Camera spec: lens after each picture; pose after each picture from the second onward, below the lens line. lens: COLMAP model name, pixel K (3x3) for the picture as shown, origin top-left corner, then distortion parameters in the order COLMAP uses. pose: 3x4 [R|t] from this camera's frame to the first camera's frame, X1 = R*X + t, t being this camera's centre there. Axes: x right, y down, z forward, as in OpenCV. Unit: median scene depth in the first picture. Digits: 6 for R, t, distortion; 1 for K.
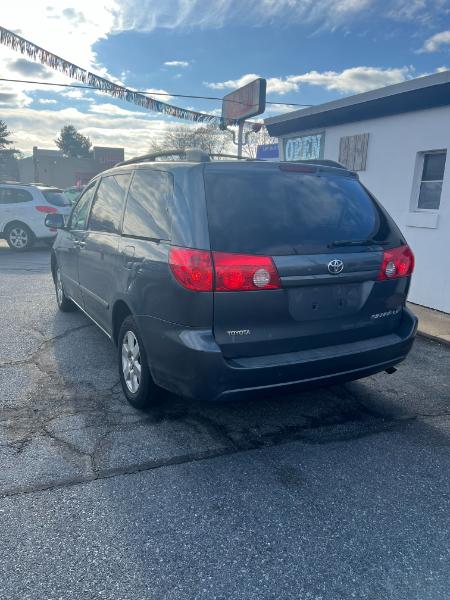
lens RADIAL K [[446.6, 0, 225.0], [0, 446.6, 300.0], [0, 0, 1]] dist [0.009332, 0.003309]
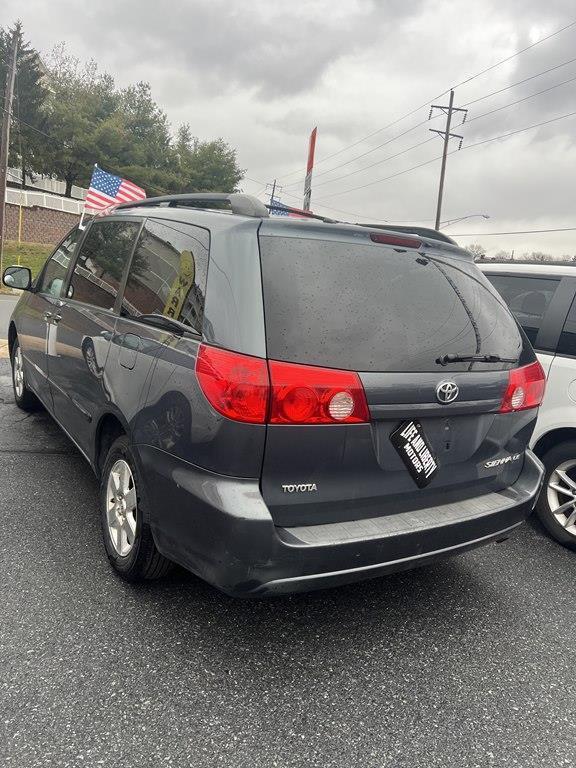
lens RADIAL K [[571.7, 0, 288.0], [0, 571.7, 384.0], [0, 0, 1]] dist [0.009332, 0.003309]
pose [[0.994305, 0.066345, 0.083404, -0.055279], [-0.065108, 0.997725, -0.017459, -0.052055], [-0.084372, 0.011929, 0.996363, 0.159416]]
